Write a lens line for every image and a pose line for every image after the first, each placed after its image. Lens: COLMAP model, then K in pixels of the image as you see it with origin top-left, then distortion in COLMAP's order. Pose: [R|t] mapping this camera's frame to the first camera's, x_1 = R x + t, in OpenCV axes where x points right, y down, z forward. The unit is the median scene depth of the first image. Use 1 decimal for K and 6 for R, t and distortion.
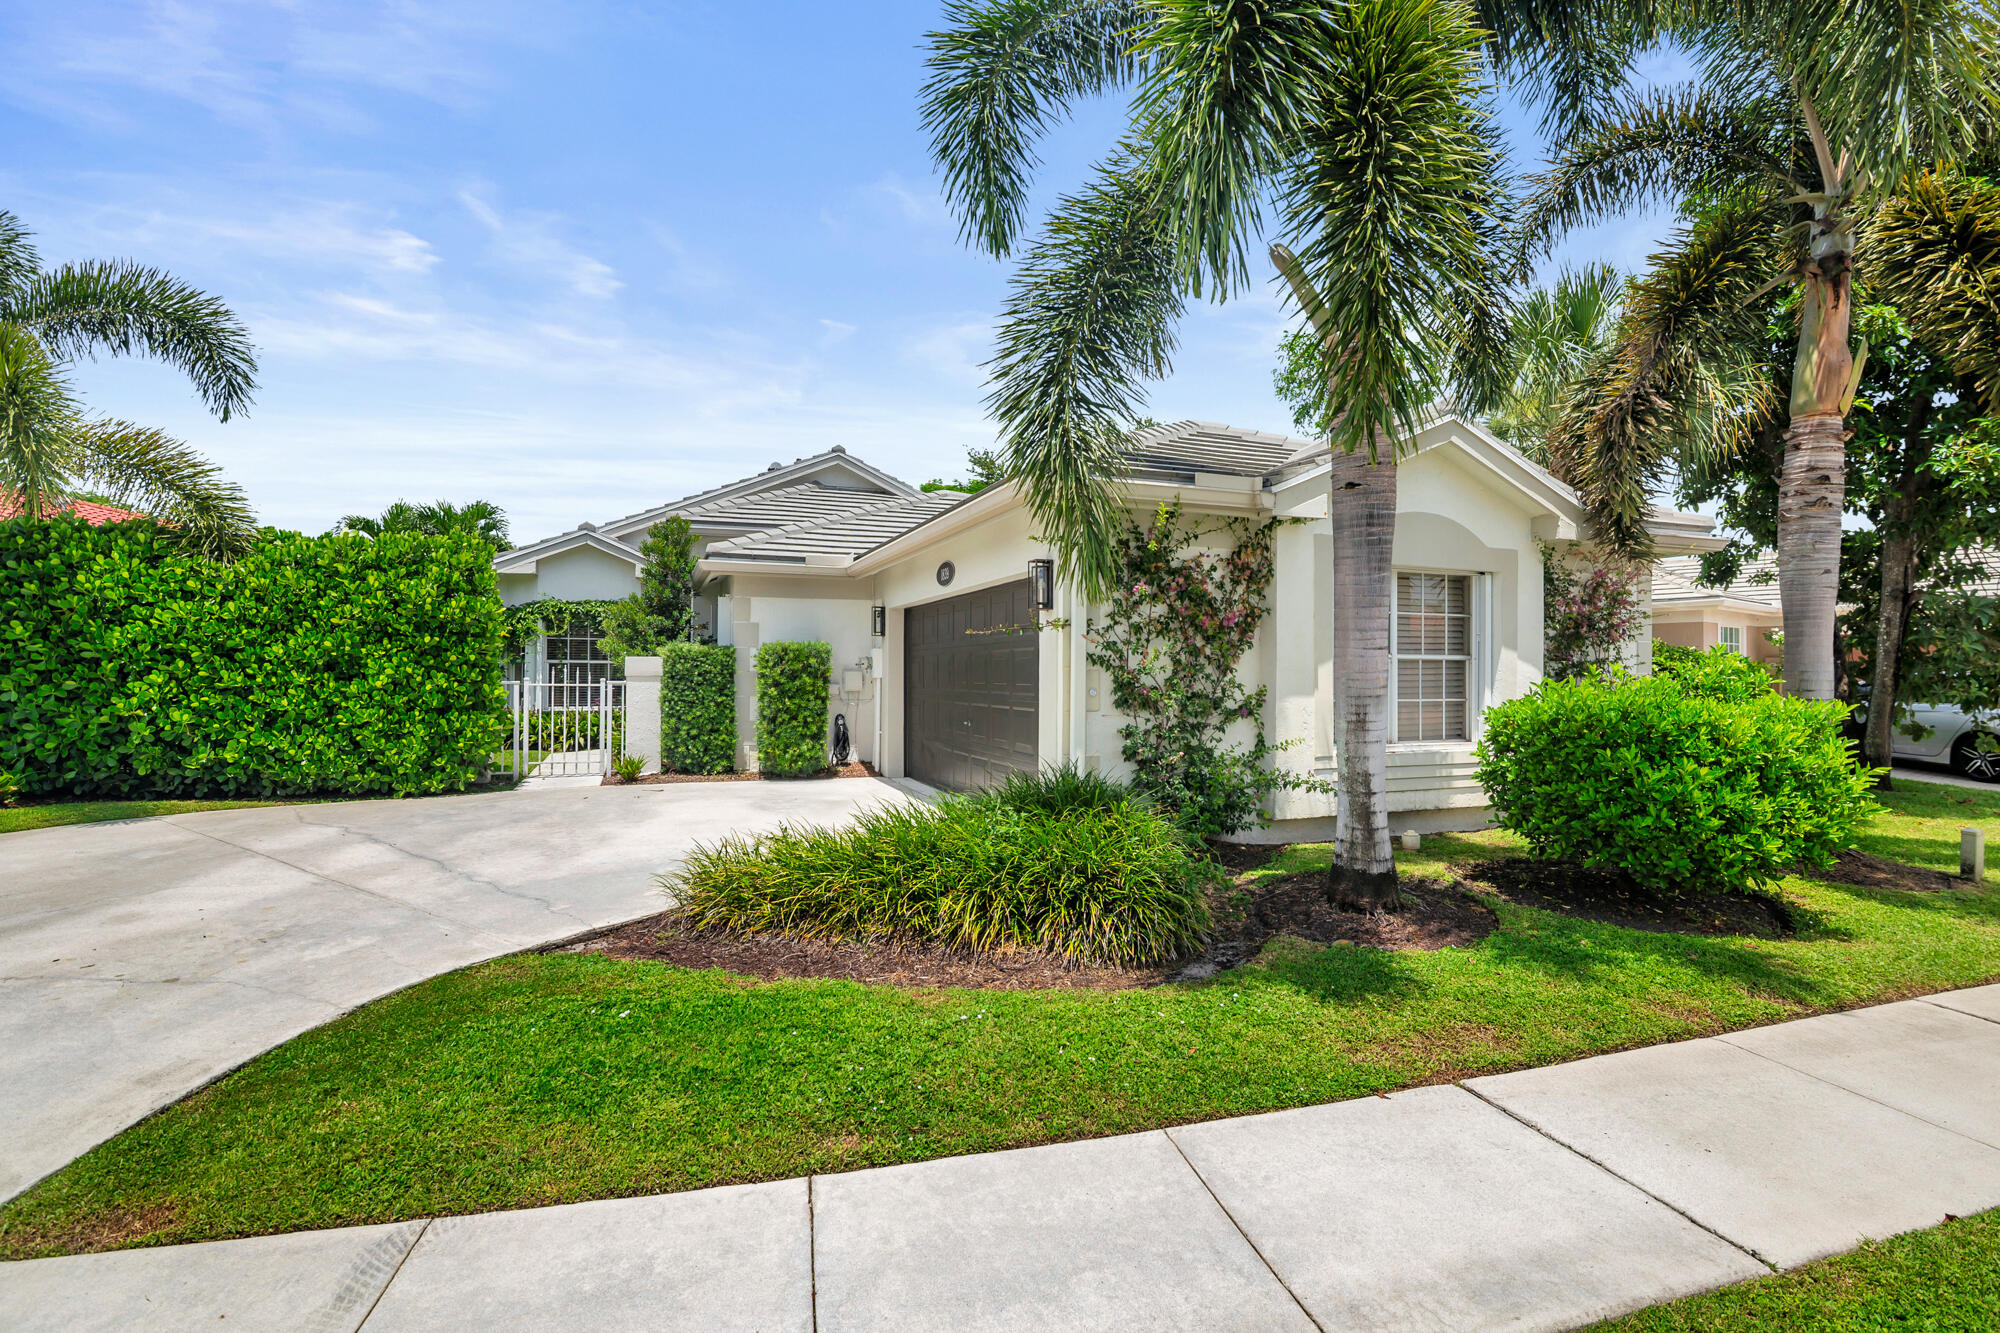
lens RADIAL K [[946.8, 0, 1000.0], [0, 946.8, 666.5], [0, 0, 1]] dist [-0.020776, 0.000318]
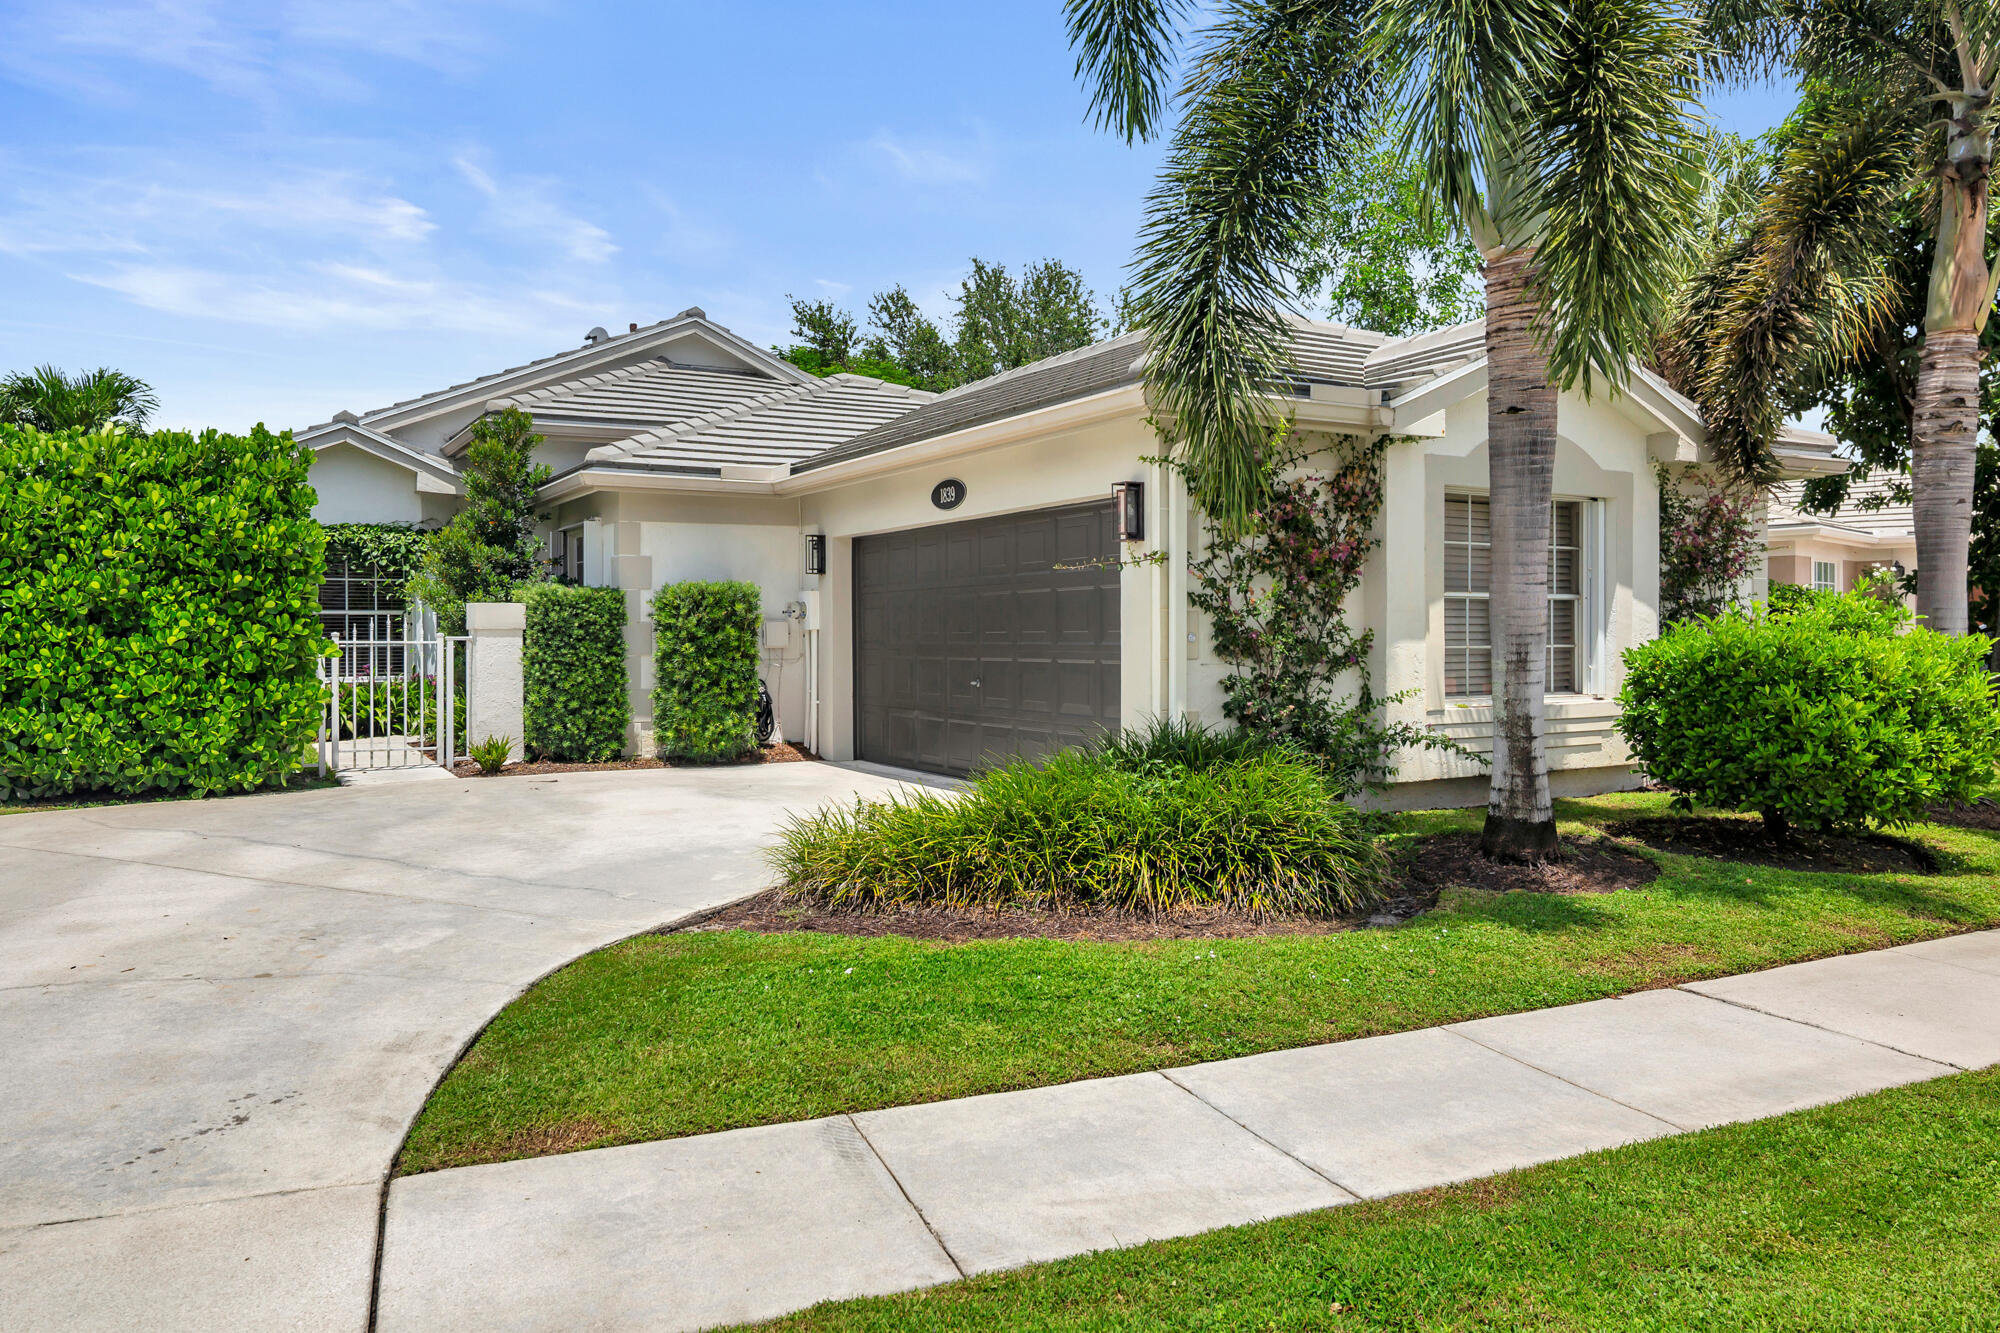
lens RADIAL K [[1436.6, 0, 999.0], [0, 1436.6, 641.3], [0, 0, 1]] dist [-0.001266, -0.002535]
pose [[0.987699, -0.008840, 0.156114, -0.274792], [0.006902, 0.999892, 0.012950, 0.012529], [-0.156212, -0.011713, 0.987654, -0.256559]]
